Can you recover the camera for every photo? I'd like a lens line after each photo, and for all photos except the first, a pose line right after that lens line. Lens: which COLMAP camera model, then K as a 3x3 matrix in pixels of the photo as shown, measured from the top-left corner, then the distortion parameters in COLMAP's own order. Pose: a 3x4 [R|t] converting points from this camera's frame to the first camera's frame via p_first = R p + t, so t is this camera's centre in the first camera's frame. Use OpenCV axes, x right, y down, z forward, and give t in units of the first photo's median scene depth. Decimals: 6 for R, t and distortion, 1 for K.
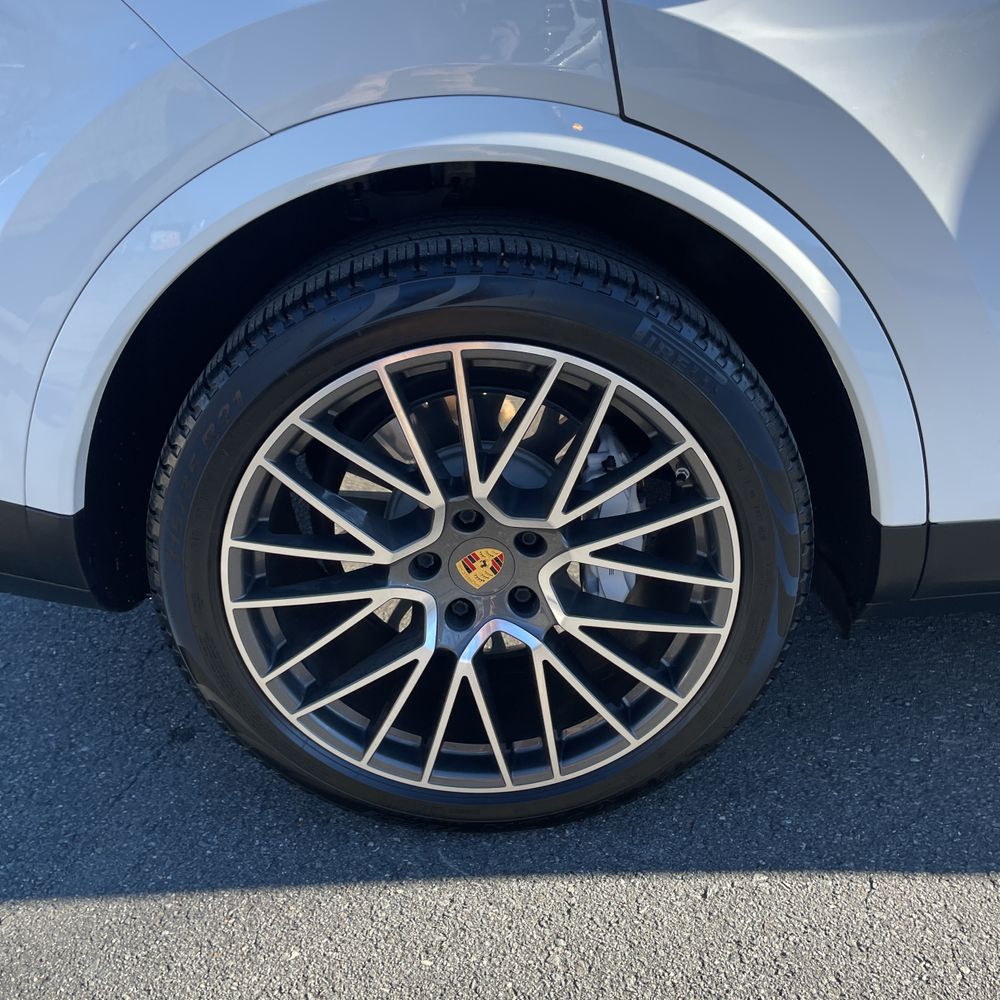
lens RADIAL K [[1001.0, 0, 485.3], [0, 1001.0, 497.2], [0, 0, 1]] dist [0.092030, -0.120592]
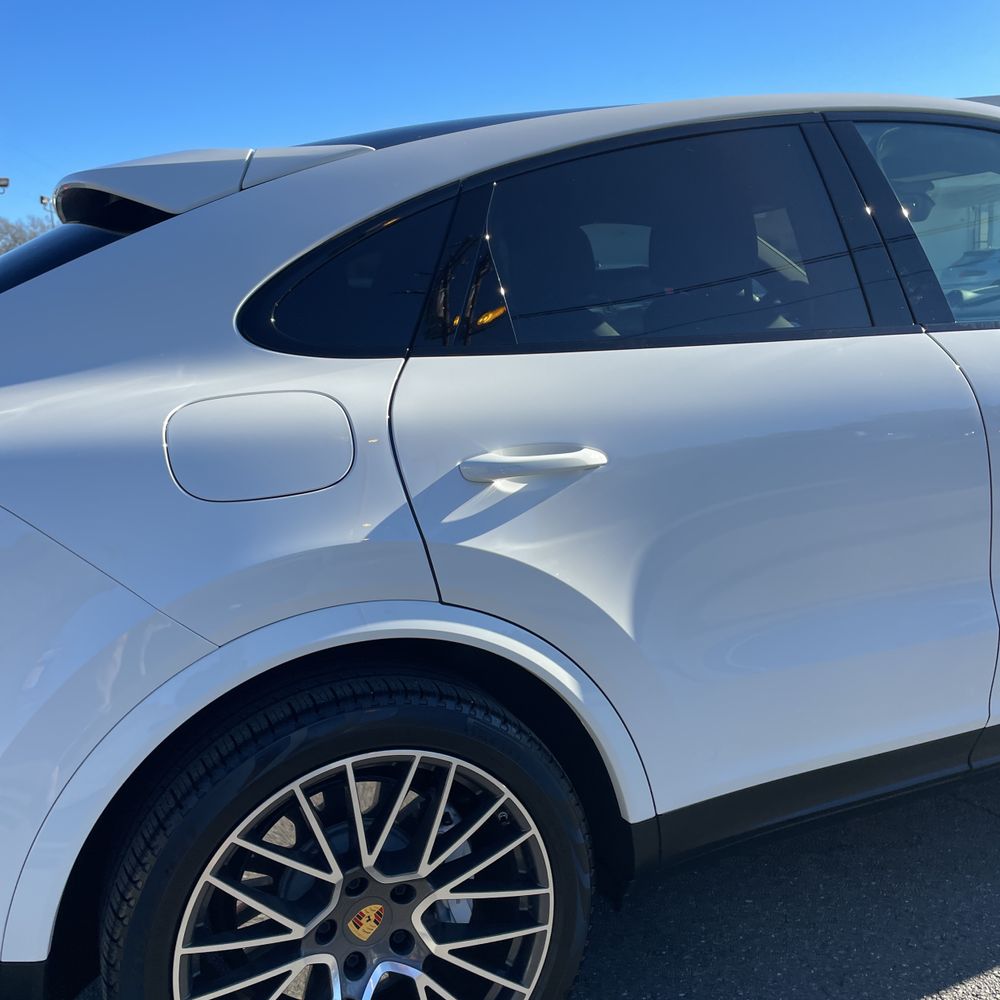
lens RADIAL K [[1015.3, 0, 489.2], [0, 1015.3, 496.2], [0, 0, 1]] dist [0.067319, -0.084369]
pose [[0.929710, -0.100089, 0.354431, -0.289405], [0.200222, 0.945084, -0.258317, -0.081625], [-0.309112, 0.311124, 0.898694, -0.440733]]
